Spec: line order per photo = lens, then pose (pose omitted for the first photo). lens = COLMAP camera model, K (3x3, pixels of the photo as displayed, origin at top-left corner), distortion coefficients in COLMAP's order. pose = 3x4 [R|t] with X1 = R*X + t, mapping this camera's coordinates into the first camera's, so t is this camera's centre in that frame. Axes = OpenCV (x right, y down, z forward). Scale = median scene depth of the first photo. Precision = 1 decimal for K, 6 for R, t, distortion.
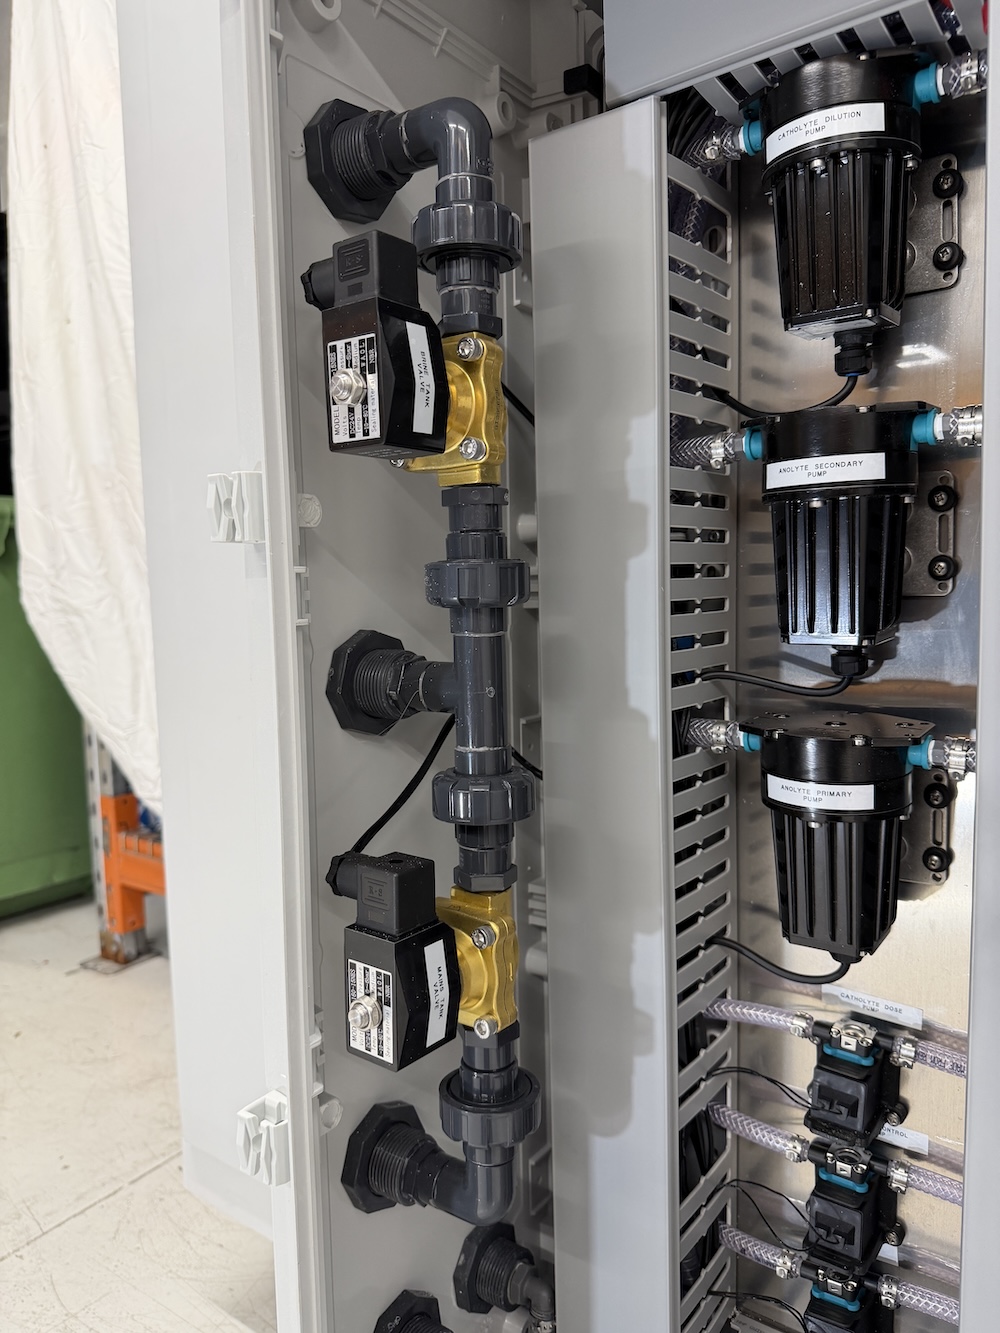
lens RADIAL K [[943.5, 0, 507.1], [0, 943.5, 659.0], [0, 0, 1]] dist [0.023912, -0.031541]
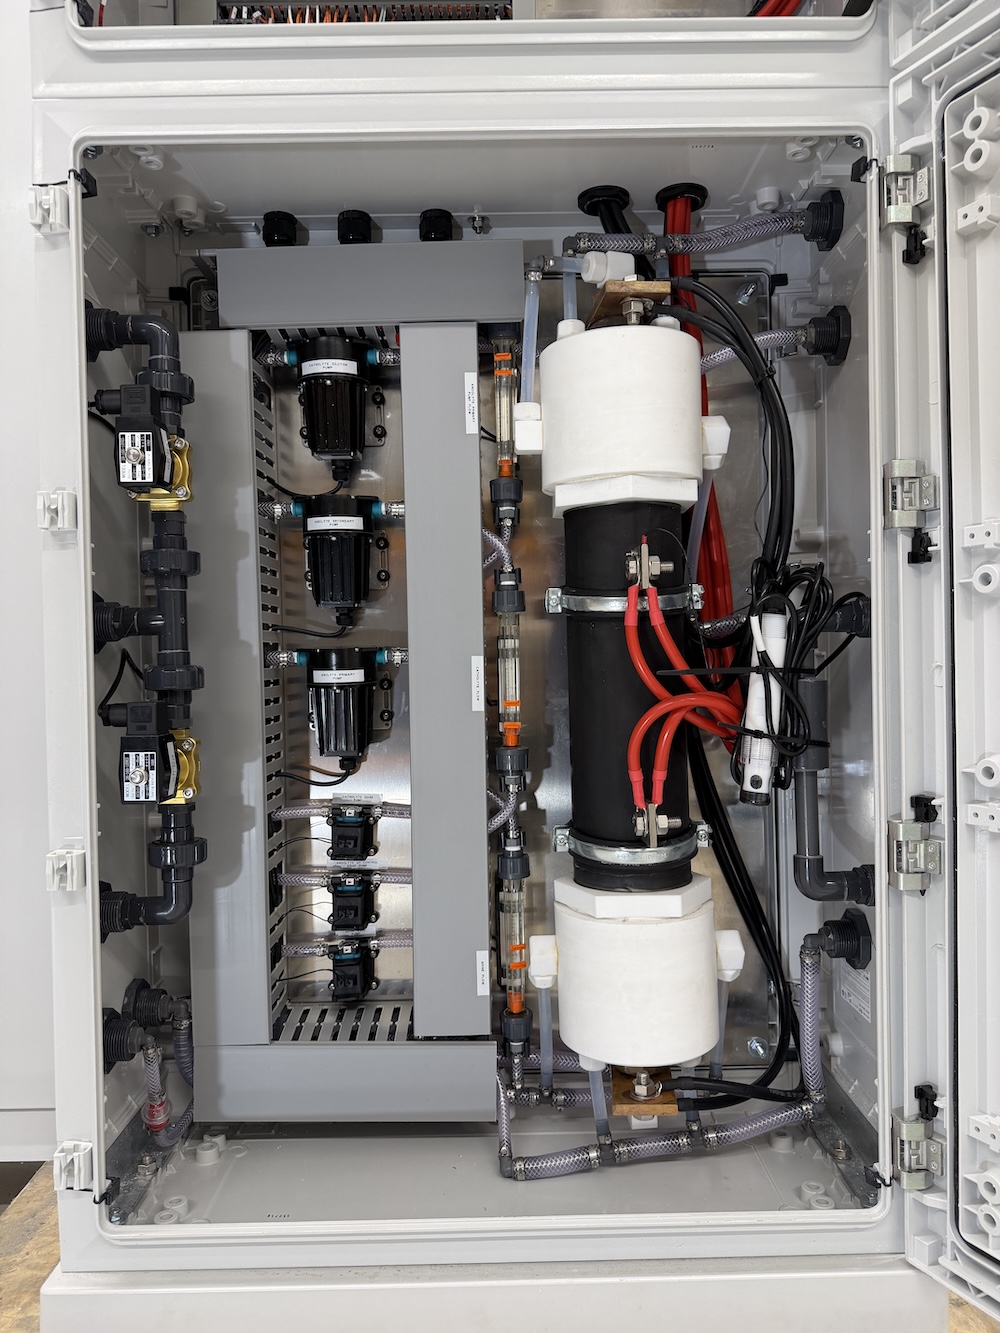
lens RADIAL K [[943.5, 0, 505.0], [0, 943.5, 674.1], [0, 0, 1]] dist [0.023912, -0.031541]
pose [[0.801485, -0.001391, 0.598013, -0.590106], [0.052695, 0.996272, -0.068306, 0.284505], [-0.595688, 0.086258, 0.798571, -0.833384]]
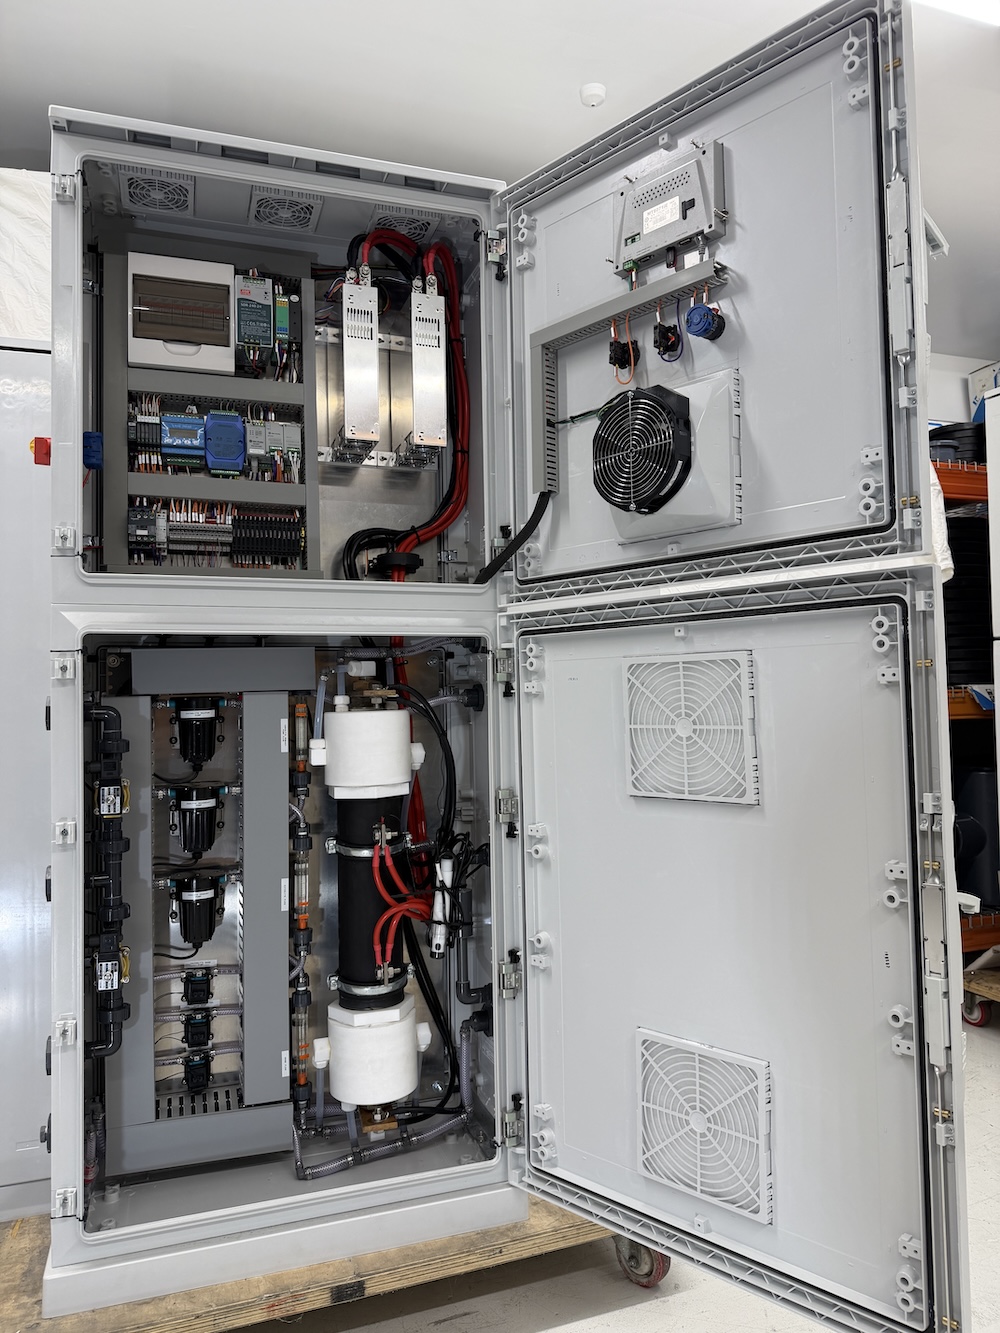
lens RADIAL K [[943.5, 0, 502.4], [0, 943.5, 664.4], [0, 0, 1]] dist [0.023912, -0.031541]
pose [[0.565328, 0.044324, 0.823674, -1.893520], [0.075443, 0.991592, -0.105139, -0.243111], [-0.821409, 0.121578, 0.557231, -1.909986]]
